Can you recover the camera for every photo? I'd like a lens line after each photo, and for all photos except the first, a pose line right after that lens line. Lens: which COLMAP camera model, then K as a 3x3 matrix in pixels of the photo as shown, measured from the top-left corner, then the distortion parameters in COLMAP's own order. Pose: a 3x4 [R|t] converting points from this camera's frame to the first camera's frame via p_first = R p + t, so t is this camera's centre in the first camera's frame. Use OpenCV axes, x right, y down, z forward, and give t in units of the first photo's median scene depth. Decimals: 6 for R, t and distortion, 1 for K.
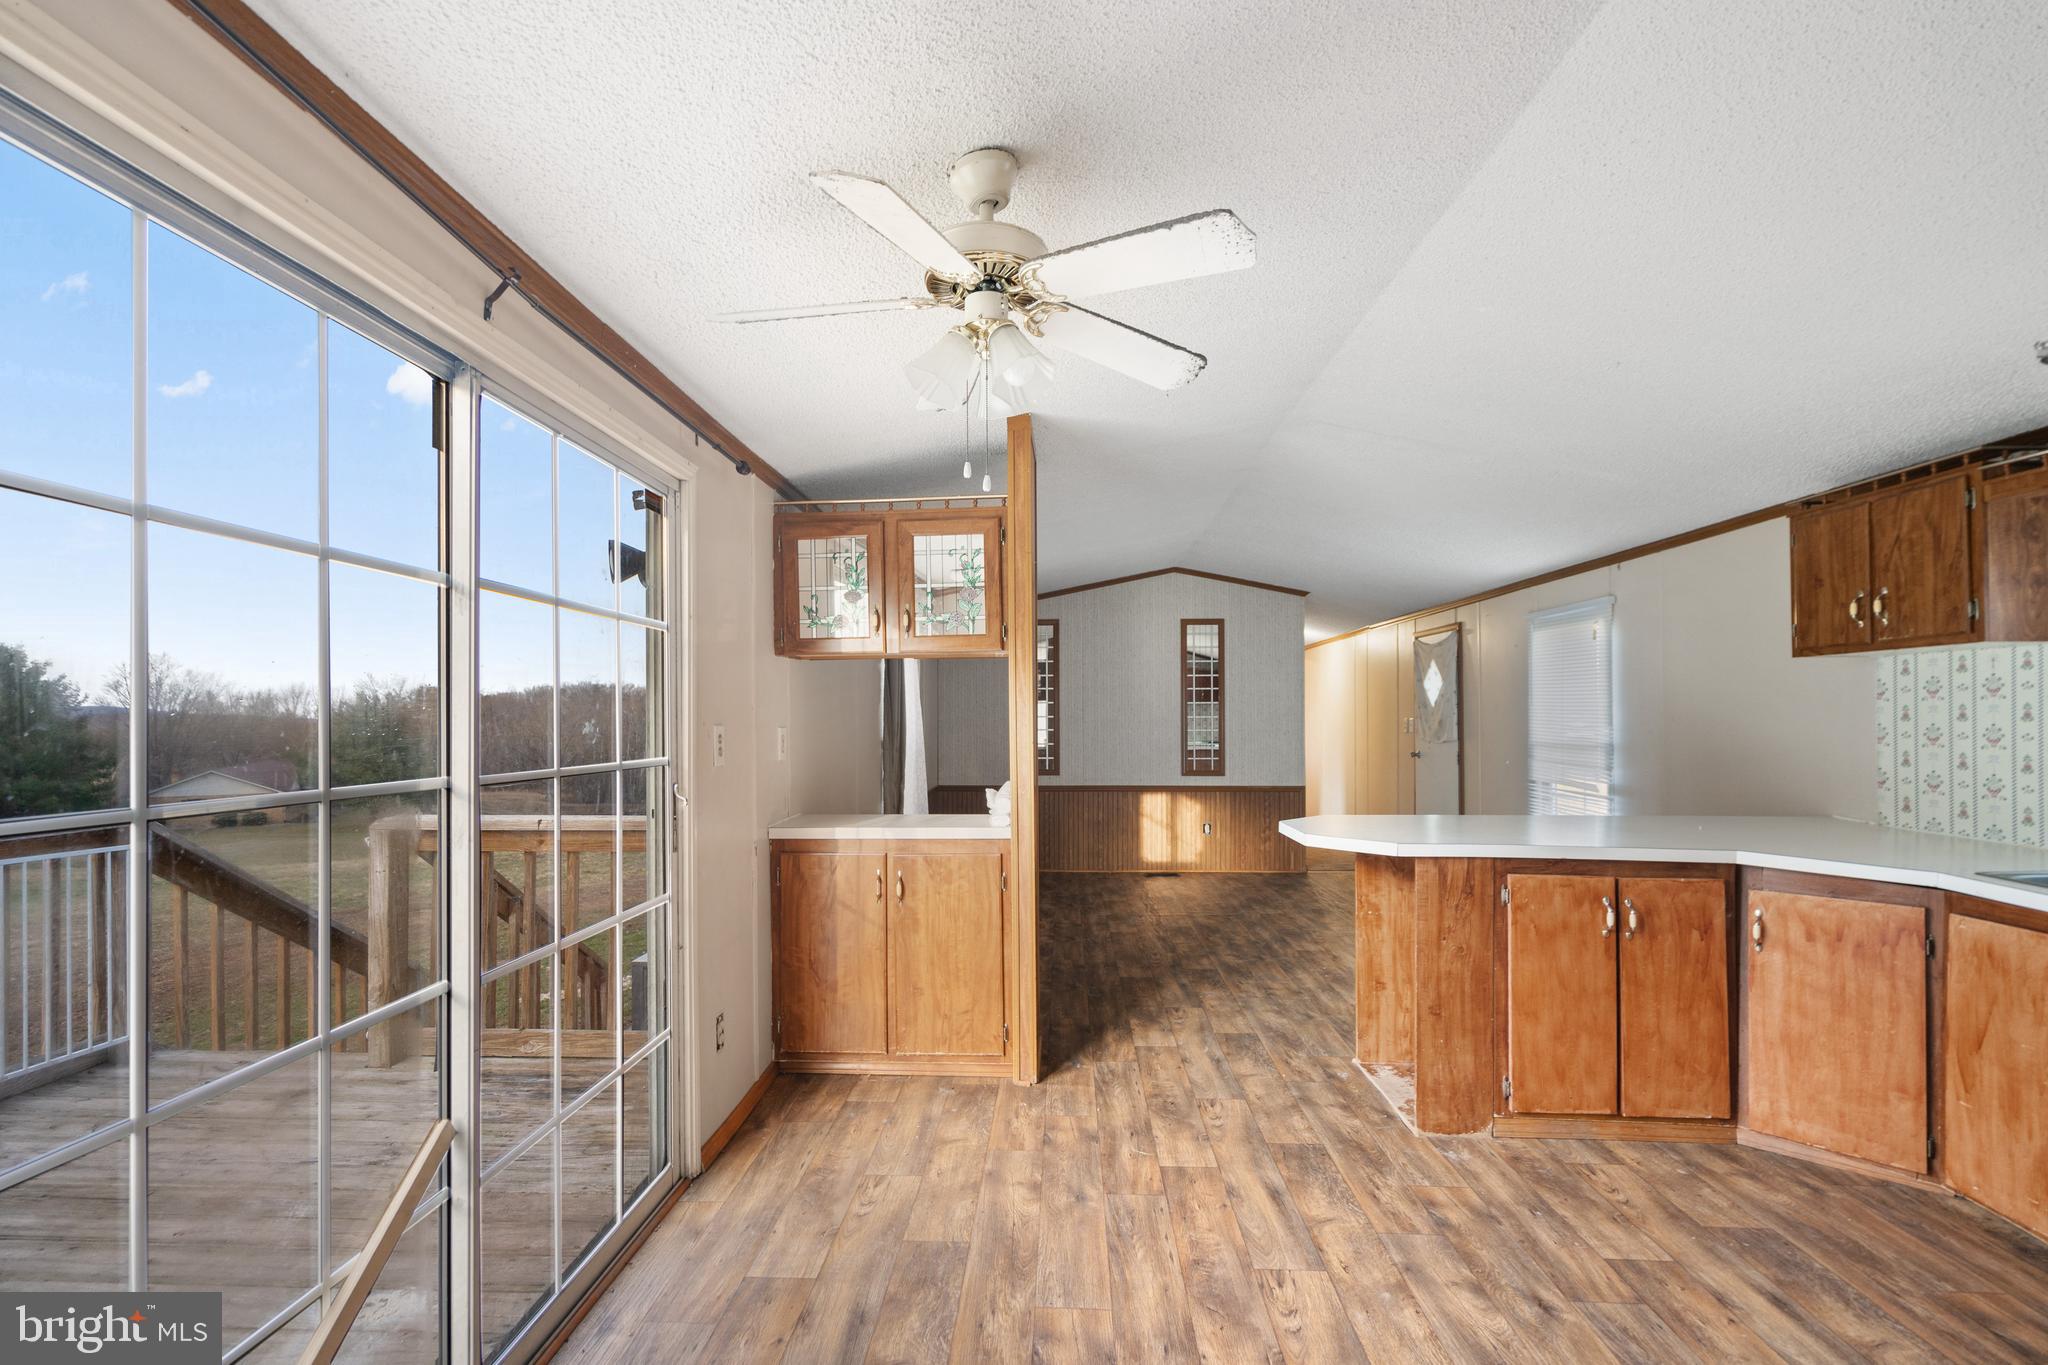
lens RADIAL K [[941.6, 0, 1001.3], [0, 941.6, 709.0], [0, 0, 1]] dist [-0.003083, 0.001871]
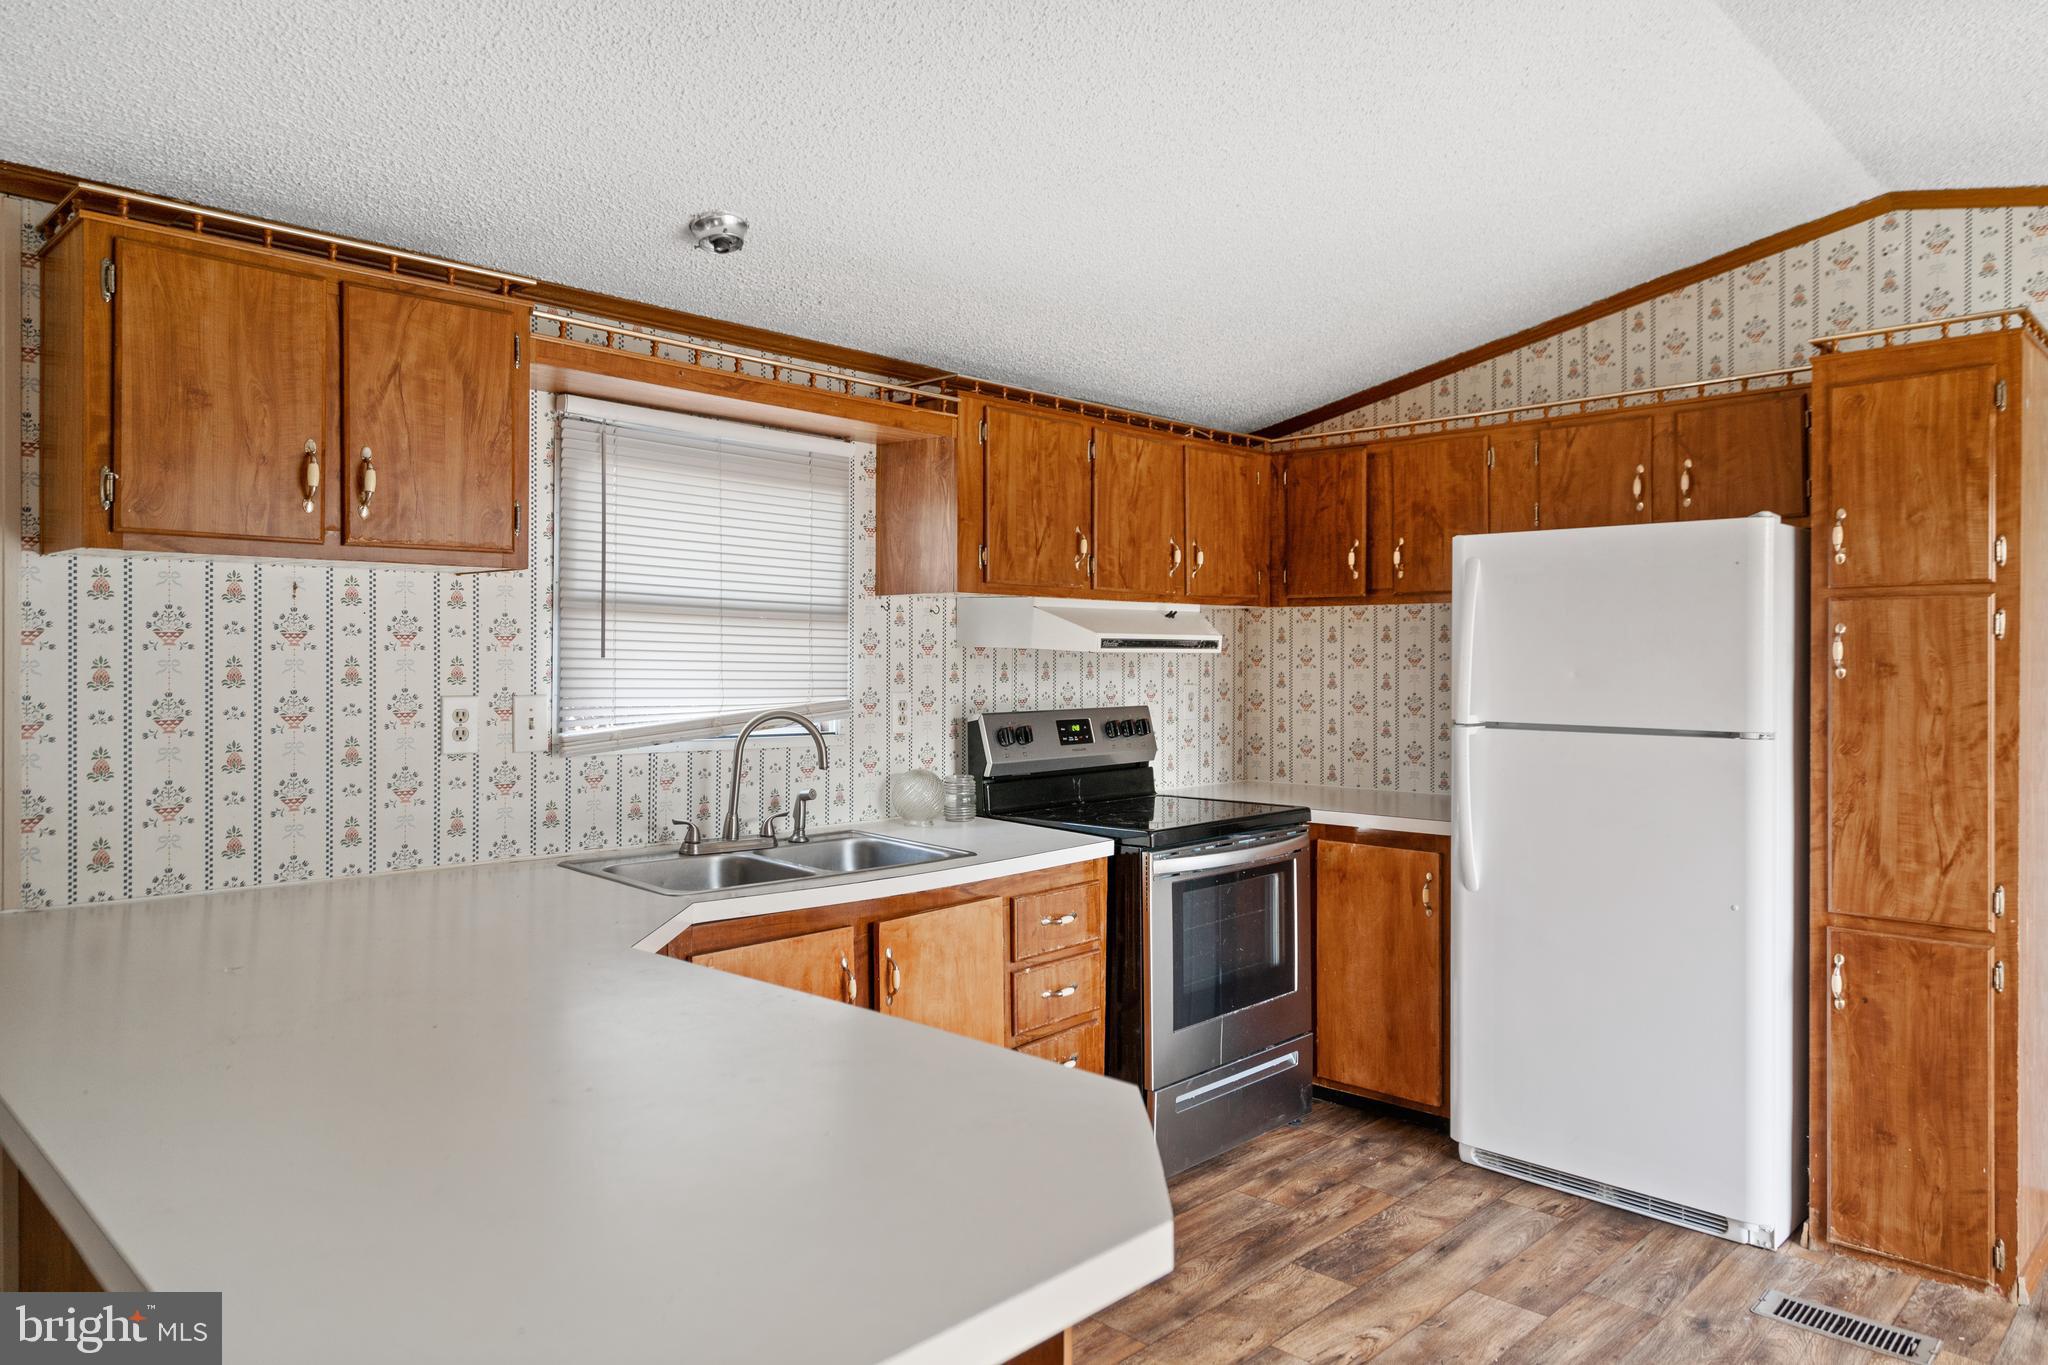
lens RADIAL K [[1347.9, 0, 1019.0], [0, 1347.9, 649.1], [0, 0, 1]] dist [0.011704, -0.001502]
pose [[-0.760664, -0.003545, 0.649136, 0.134724], [-0.010872, 0.999914, -0.007279, -0.009731], [-0.649055, -0.012595, -0.760638, 1.387682]]
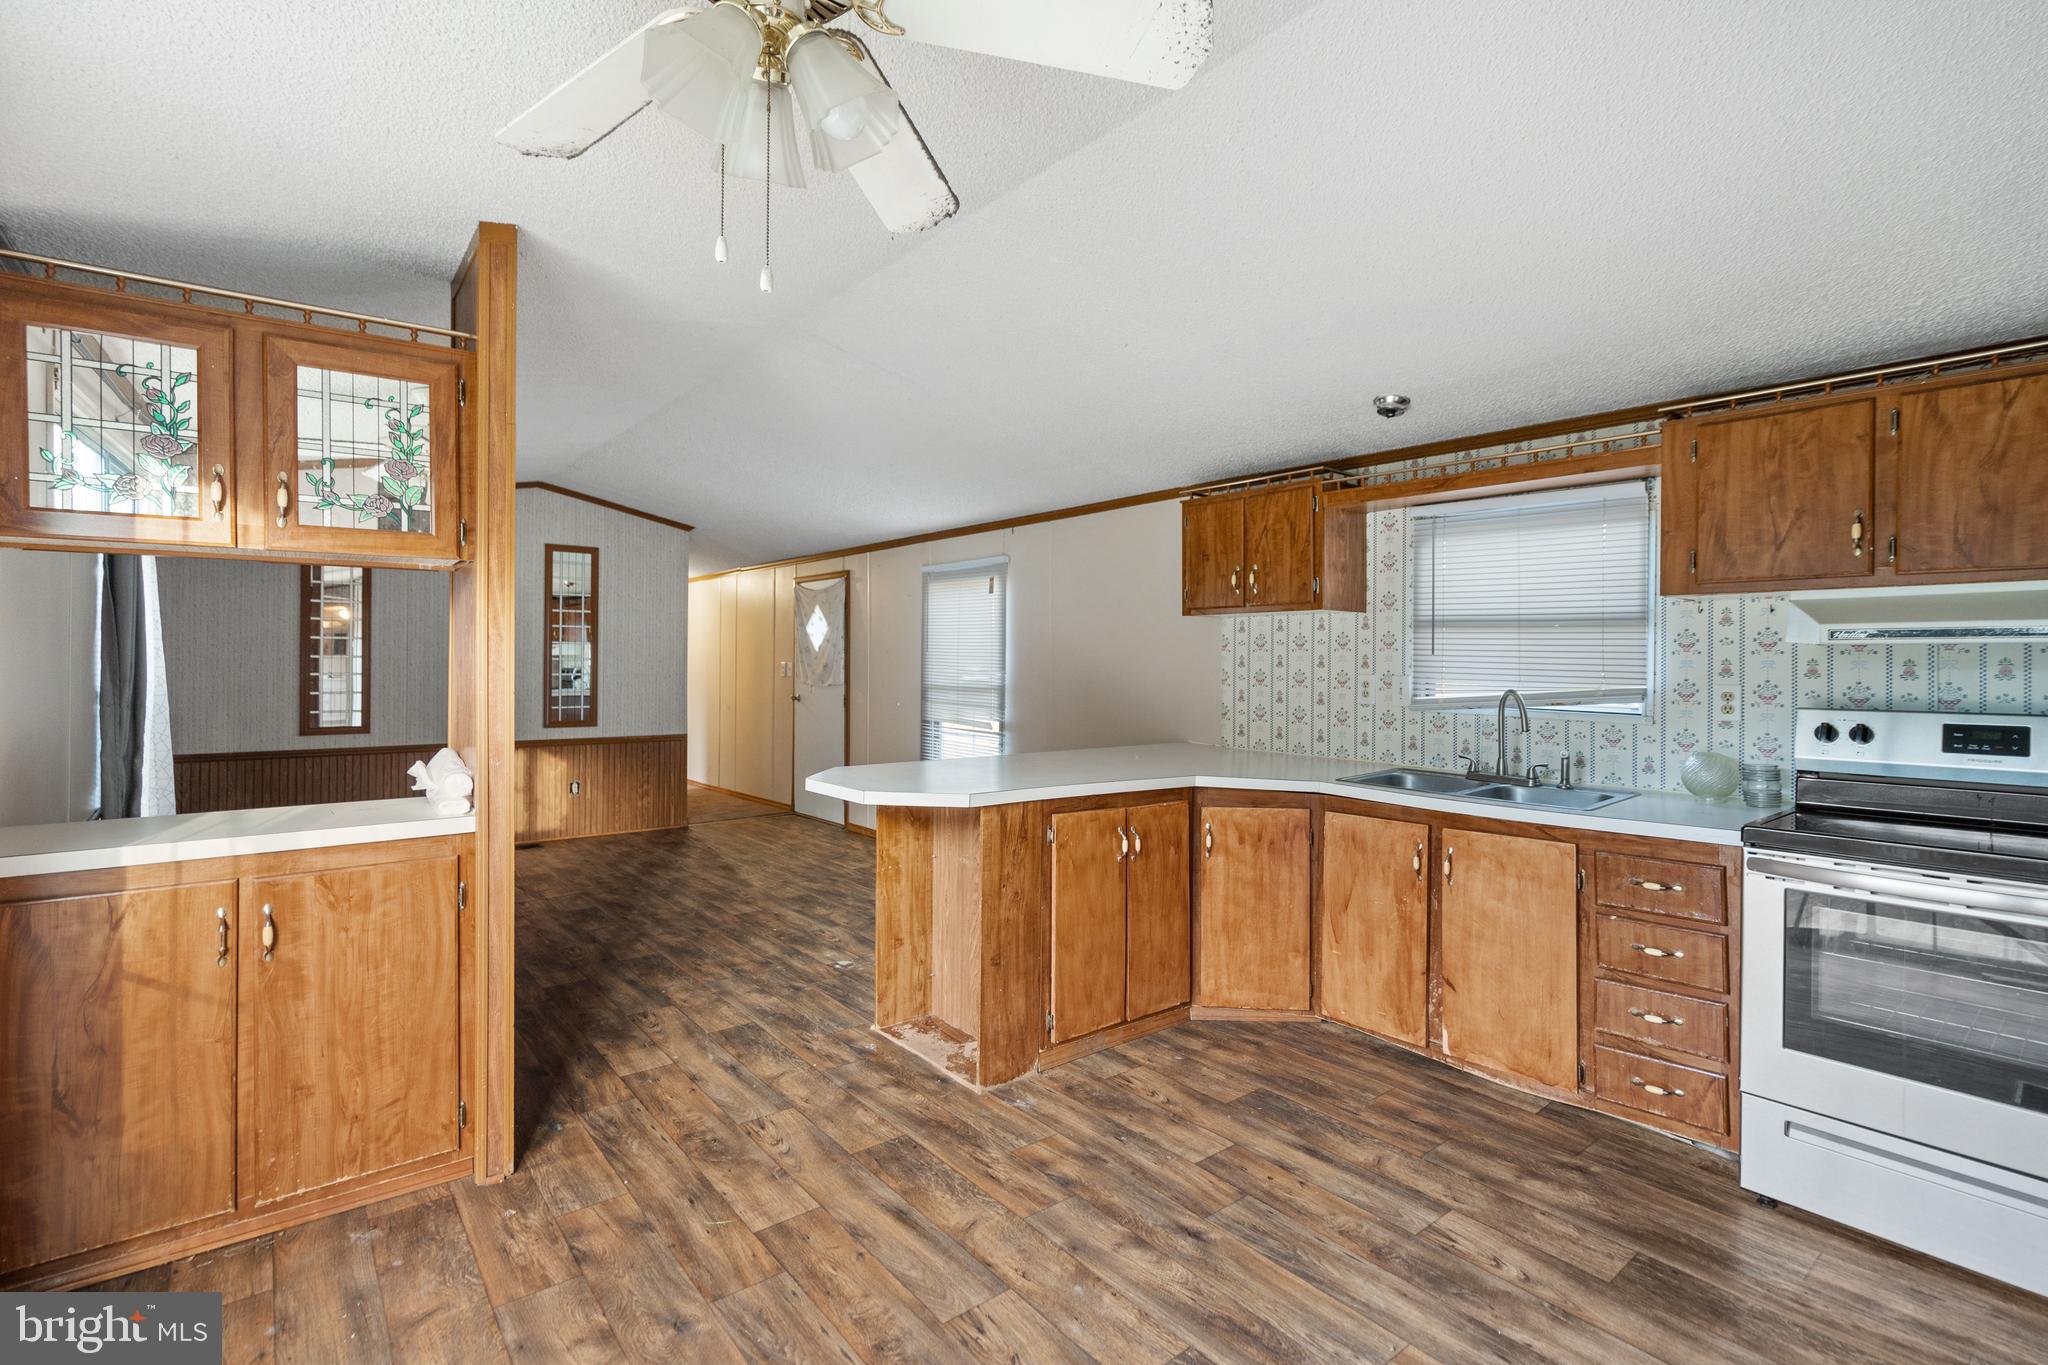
lens RADIAL K [[941.6, 0, 1008.5], [0, 941.6, 657.2], [0, 0, 1]] dist [-0.003083, 0.001871]
pose [[0.743537, 0.011346, 0.668598, -0.189475], [-0.014308, 0.999897, -0.001055, 0.005284], [-0.668541, -0.008782, 0.743623, 0.264262]]
